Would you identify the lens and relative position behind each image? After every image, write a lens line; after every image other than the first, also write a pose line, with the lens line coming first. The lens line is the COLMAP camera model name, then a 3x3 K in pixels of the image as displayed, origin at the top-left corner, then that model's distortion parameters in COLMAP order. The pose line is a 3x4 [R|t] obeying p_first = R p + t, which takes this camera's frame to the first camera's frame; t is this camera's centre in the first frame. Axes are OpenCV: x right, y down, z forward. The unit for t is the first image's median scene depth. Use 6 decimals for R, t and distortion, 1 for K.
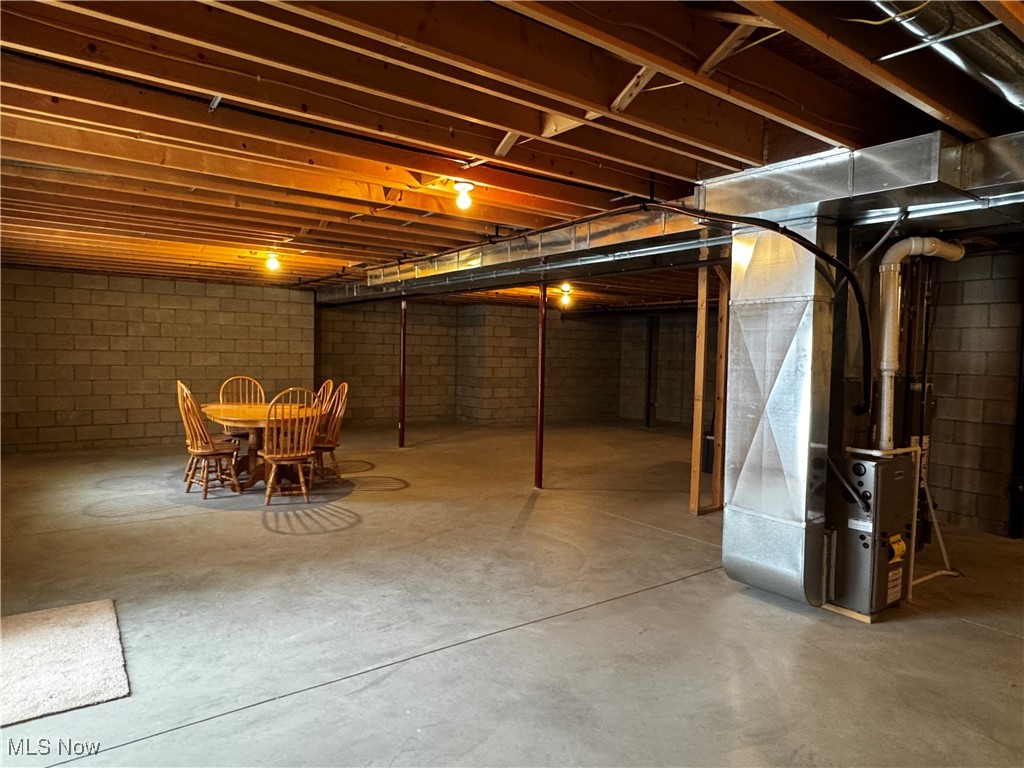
lens RADIAL K [[640.7, 0, 504.2], [0, 640.7, 385.1], [0, 0, 1]] dist [-0.009182, 0.000244]
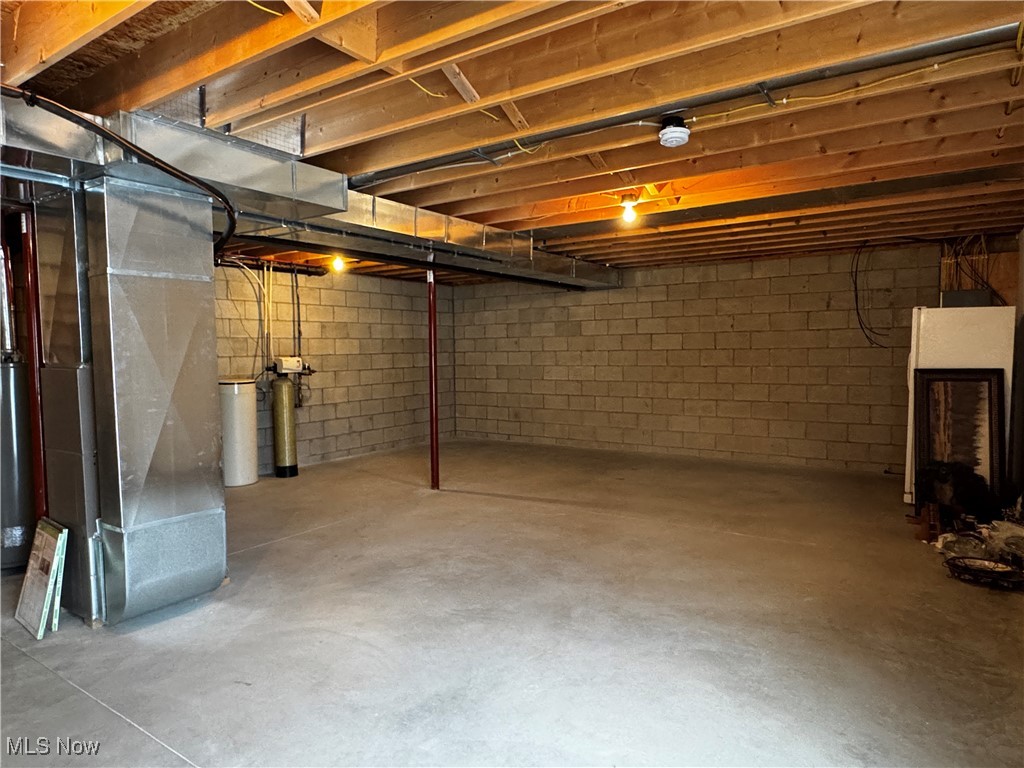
lens RADIAL K [[640.7, 0, 504.1], [0, 640.7, 380.6], [0, 0, 1]] dist [-0.009182, 0.000244]
pose [[-0.340199, -0.072499, 0.937555, -0.698996], [0.045492, 0.994587, 0.093417, -0.069680], [-0.939252, 0.074432, -0.335059, 1.021270]]
